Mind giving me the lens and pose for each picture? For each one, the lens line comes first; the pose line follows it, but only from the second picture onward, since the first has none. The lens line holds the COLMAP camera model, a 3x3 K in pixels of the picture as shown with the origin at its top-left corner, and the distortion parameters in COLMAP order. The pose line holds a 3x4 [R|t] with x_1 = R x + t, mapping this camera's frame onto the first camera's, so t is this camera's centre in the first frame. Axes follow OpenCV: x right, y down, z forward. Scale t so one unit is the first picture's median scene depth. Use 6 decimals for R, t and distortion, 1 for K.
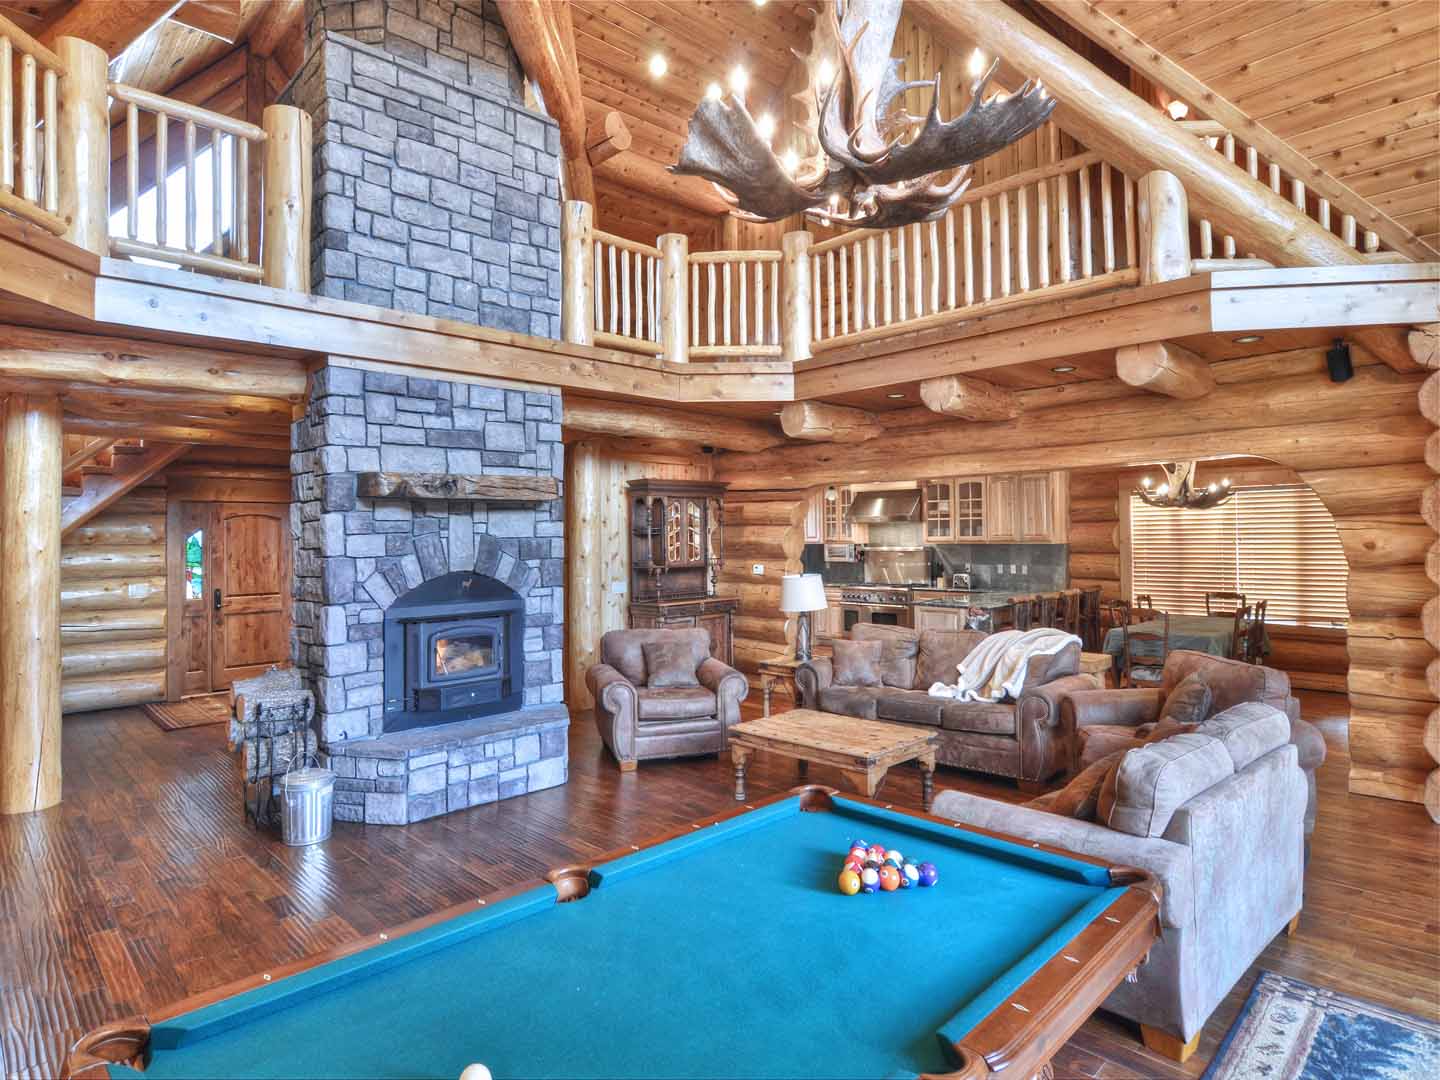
lens RADIAL K [[738.8, 0, 720.7], [0, 738.8, 505.2], [0, 0, 1]] dist [-0.000648, -0.000237]
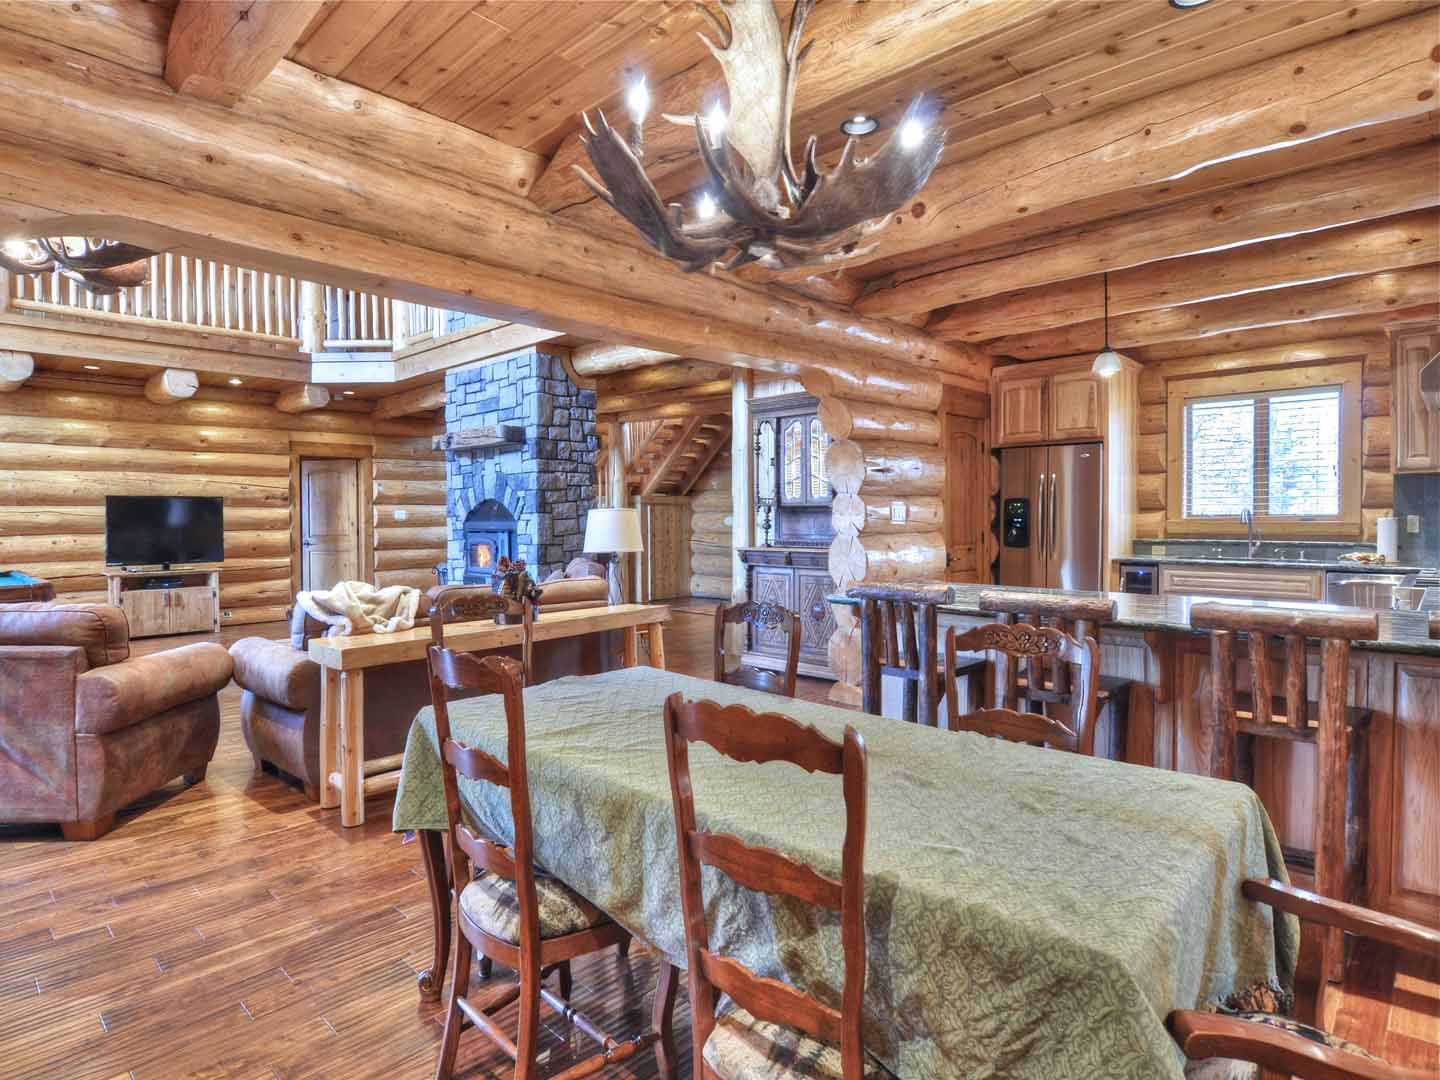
lens RADIAL K [[787.0, 0, 684.5], [0, 787.0, 499.1], [0, 0, 1]] dist [-0.000952, -0.000614]
pose [[0.066489, -0.002614, -0.997784, 1.147806], [0.052267, 0.998633, 0.000866, 0.105583], [0.996417, -0.052209, 0.066535, 1.243108]]
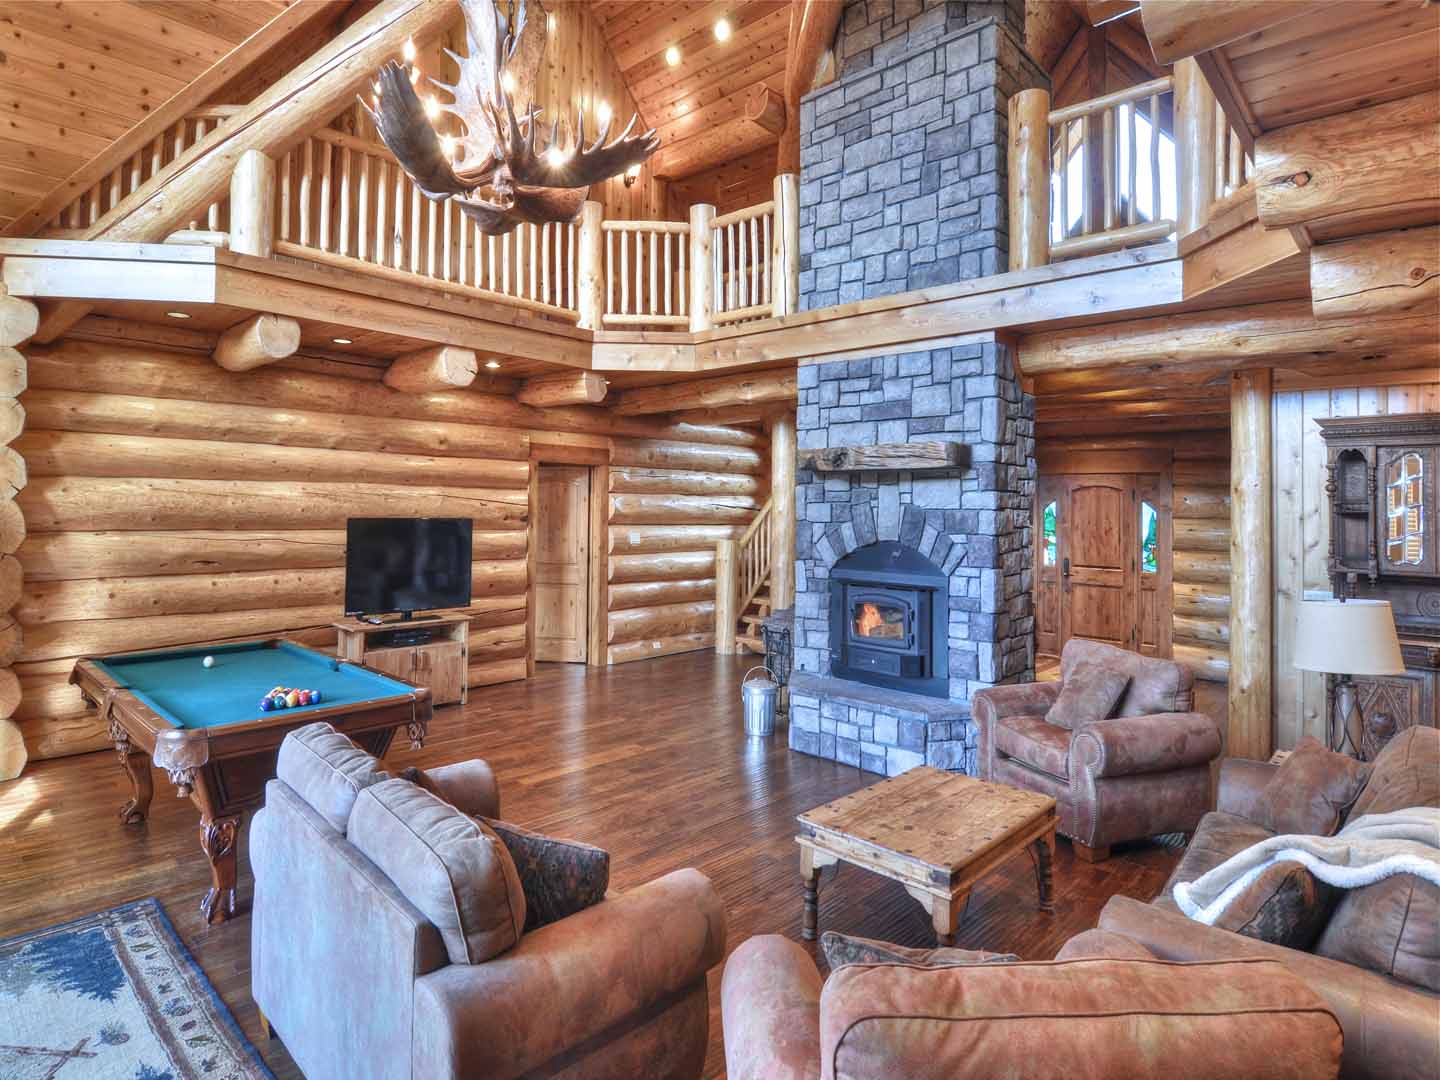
lens RADIAL K [[848.5, 0, 720.3], [0, 848.5, 471.6], [0, 0, 1]] dist [0.001435, 0.000503]
pose [[0.066384, -0.028659, -0.997383, 0.781631], [0.020578, 0.999414, -0.027347, 0.021224], [0.997582, -0.018709, 0.066935, 0.679261]]
